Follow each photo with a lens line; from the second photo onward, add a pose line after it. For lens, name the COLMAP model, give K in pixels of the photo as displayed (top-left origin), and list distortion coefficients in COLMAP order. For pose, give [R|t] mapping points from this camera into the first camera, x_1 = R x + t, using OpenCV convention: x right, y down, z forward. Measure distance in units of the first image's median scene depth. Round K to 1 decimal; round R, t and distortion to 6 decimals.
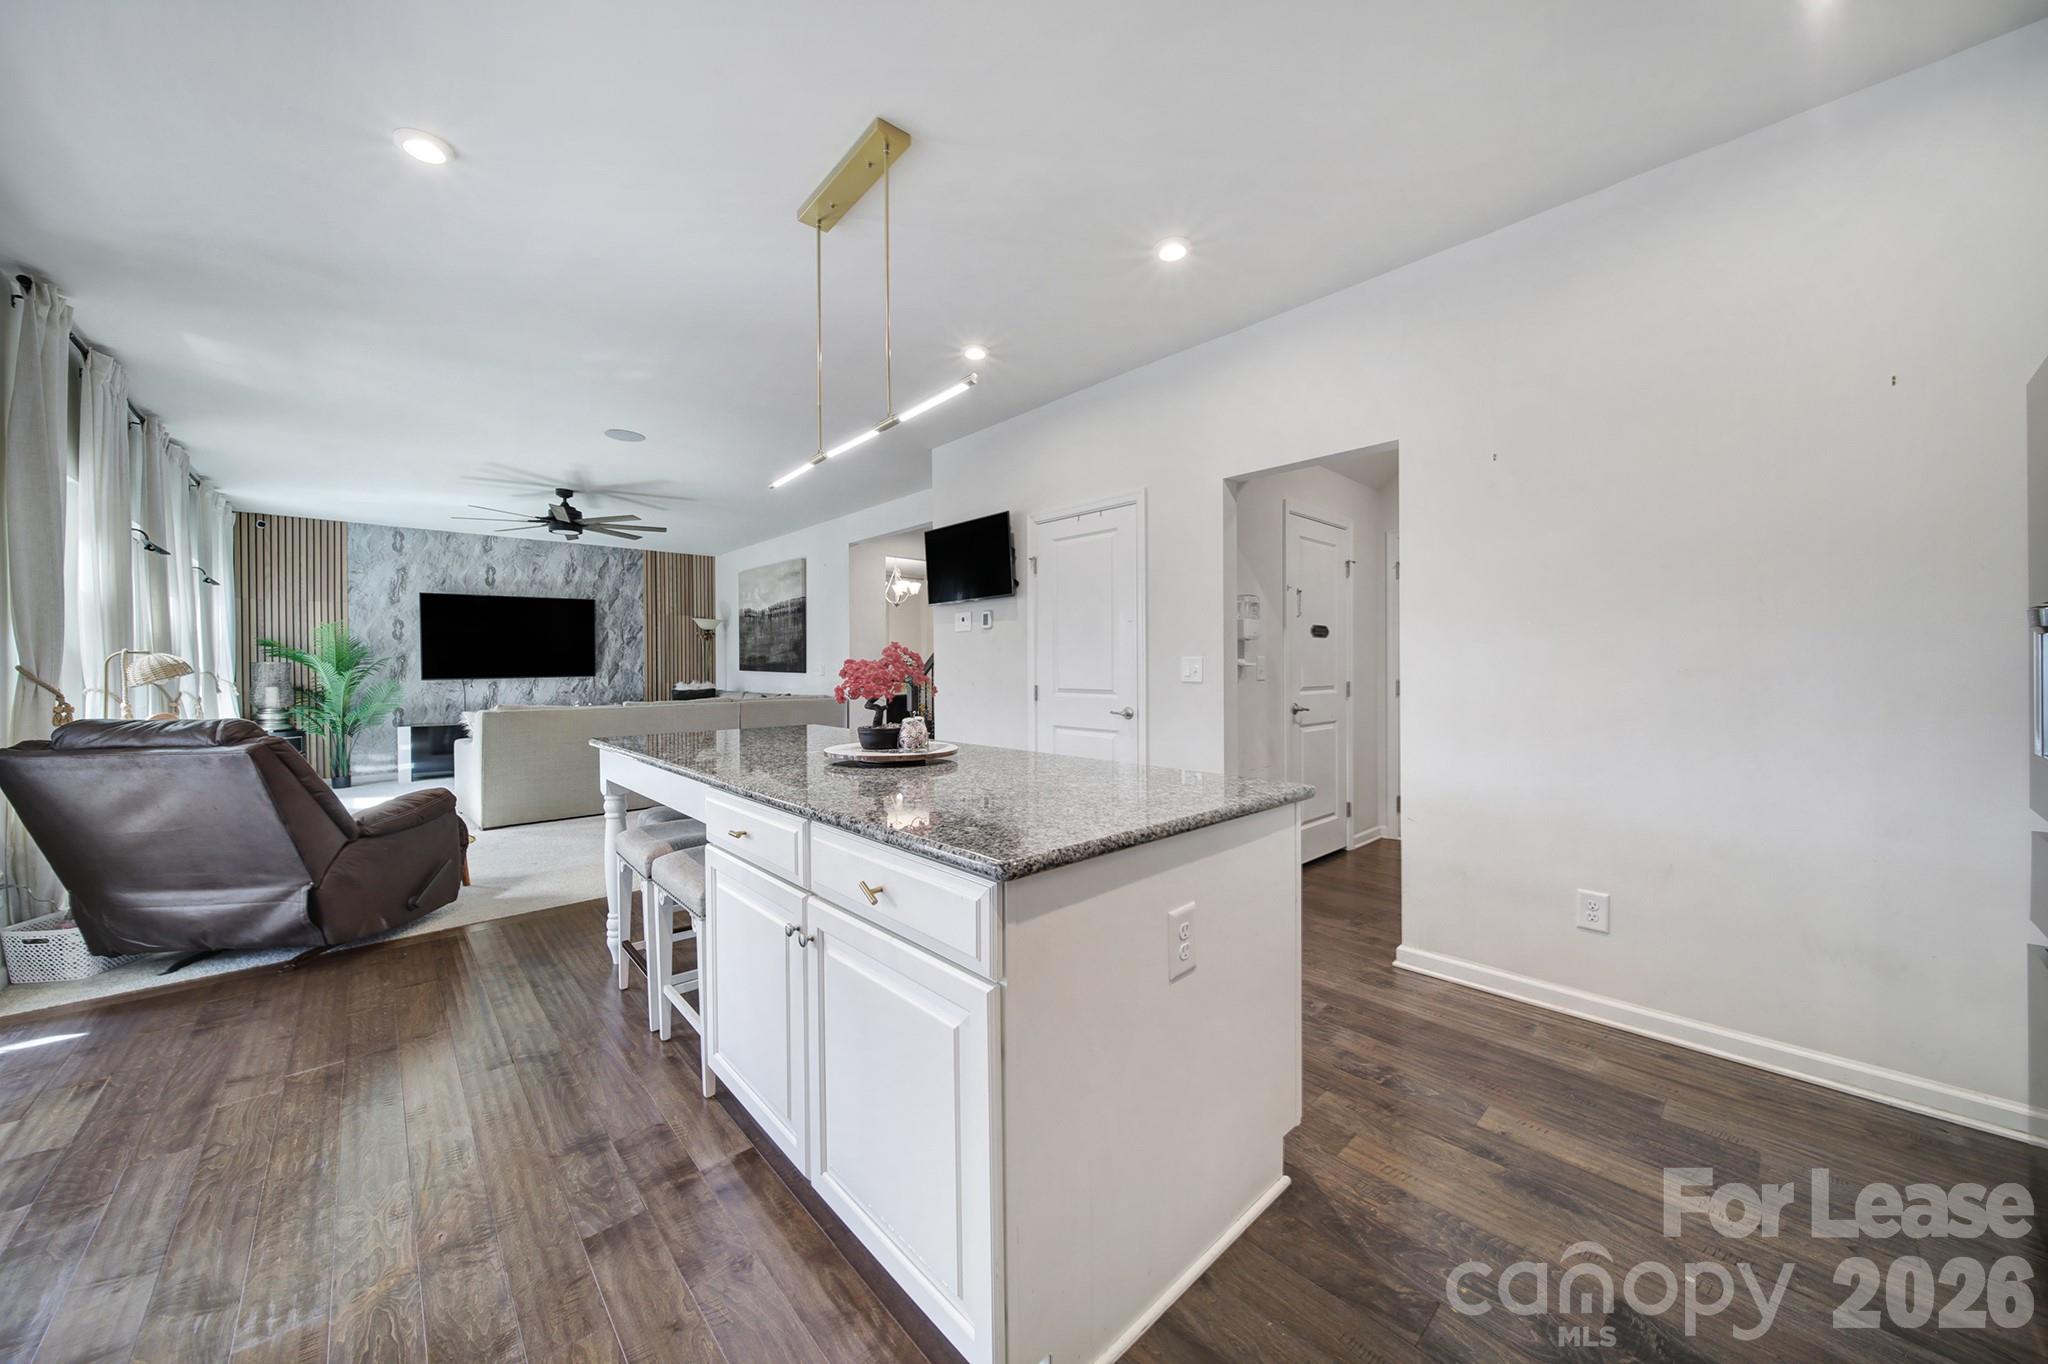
lens RADIAL K [[714.7, 0, 1053.5], [0, 714.7, 653.2], [0, 0, 1]] dist [-0.002959, -0.000604]
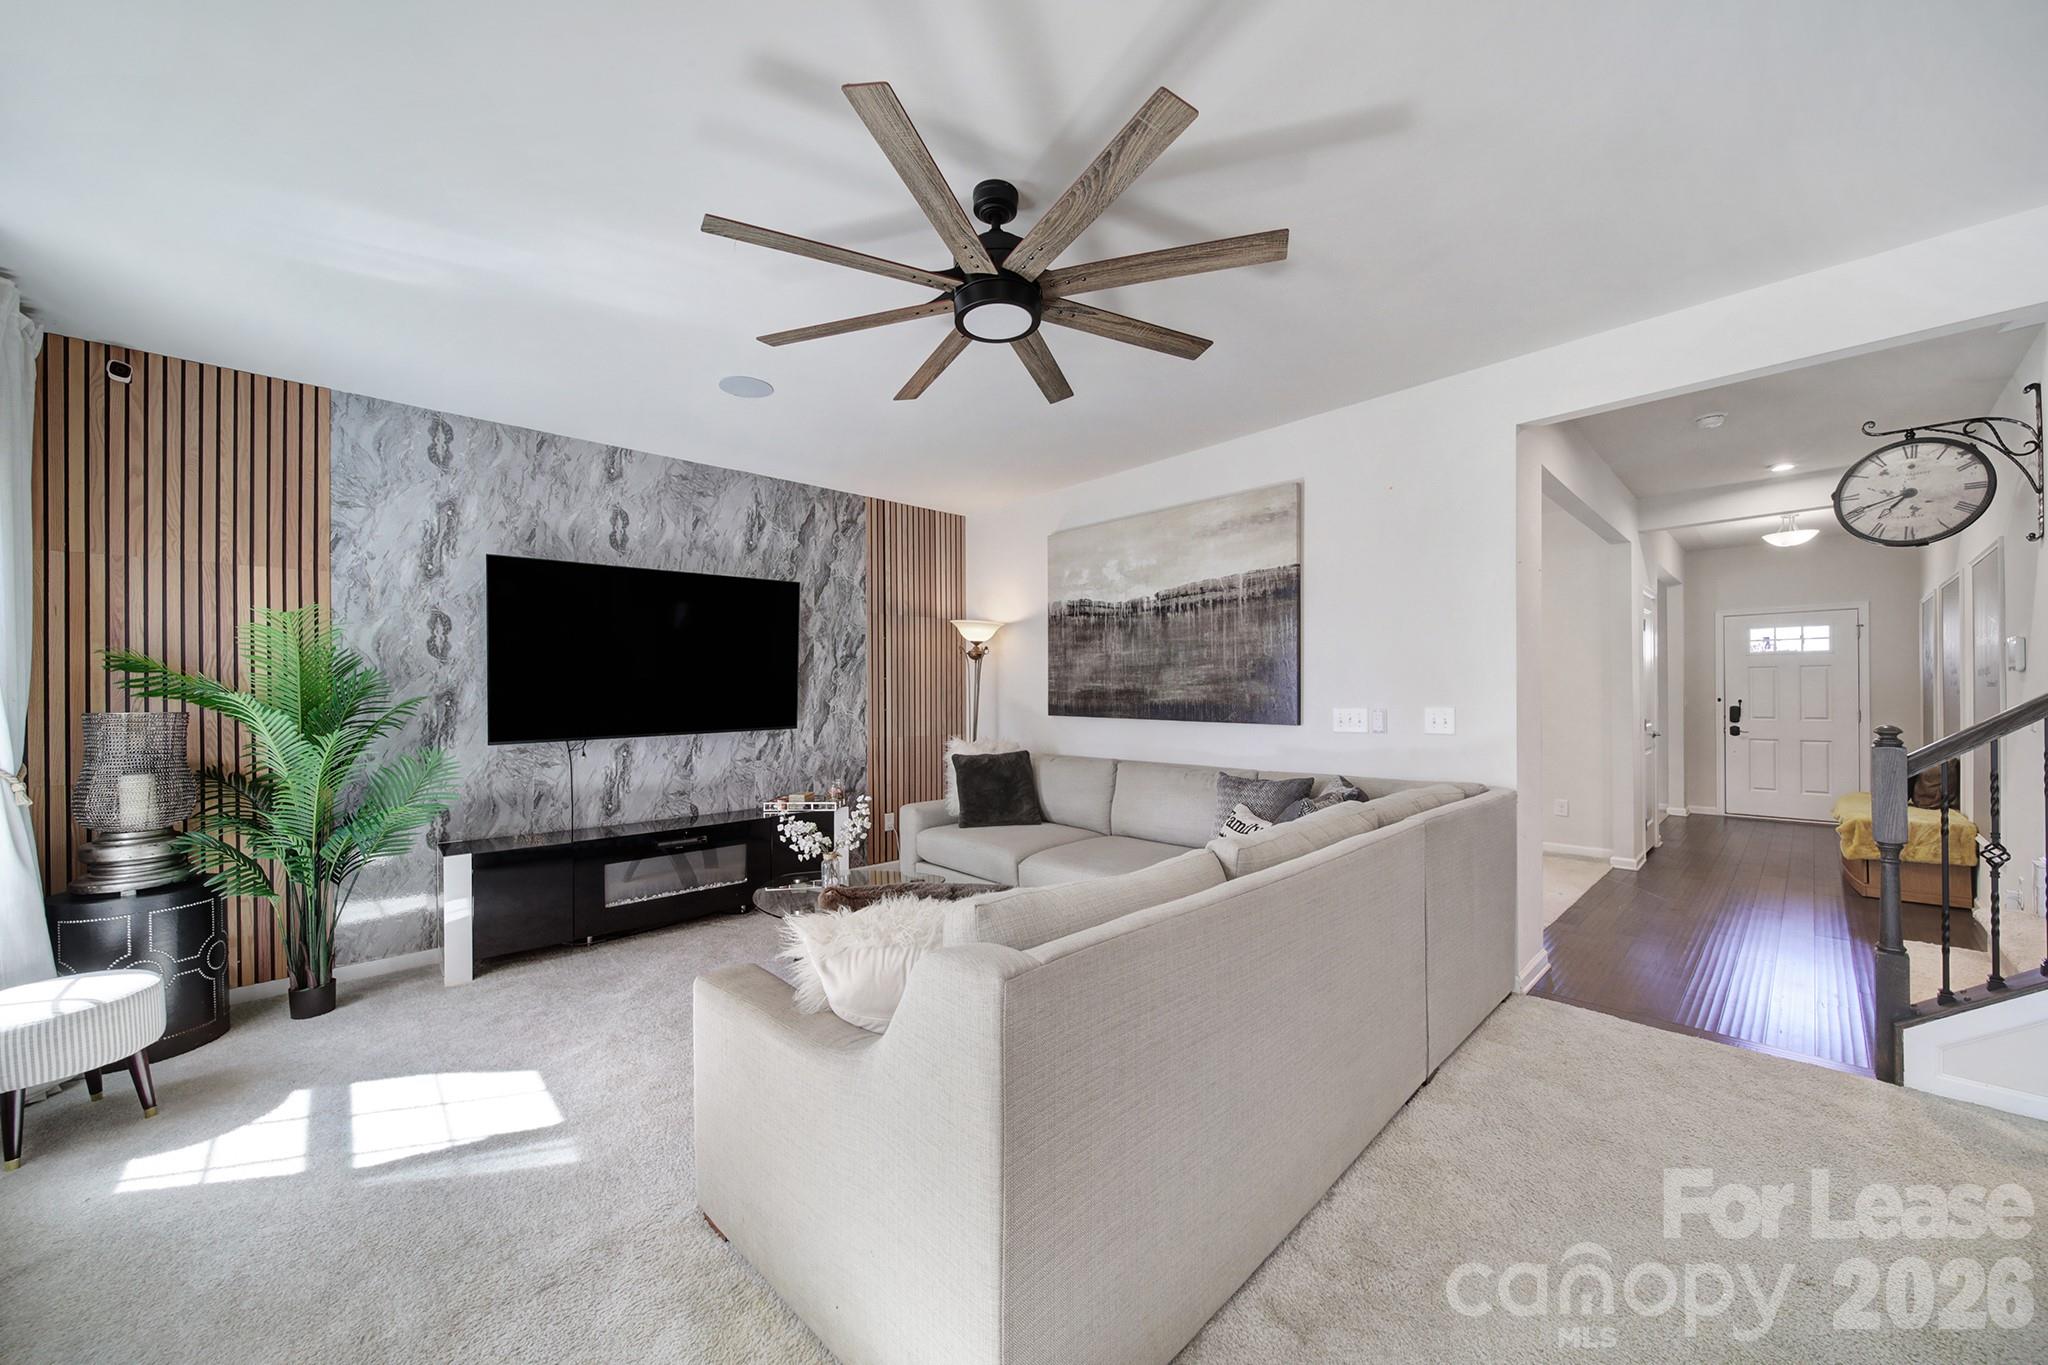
lens RADIAL K [[714.7, 0, 1028.0], [0, 714.7, 673.6], [0, 0, 1]] dist [-0.002959, -0.000604]
pose [[0.999973, -0.005127, 0.005230, -0.539842], [0.005193, 0.999906, -0.012650, -0.000597], [-0.005165, 0.012677, 0.999906, 0.536333]]
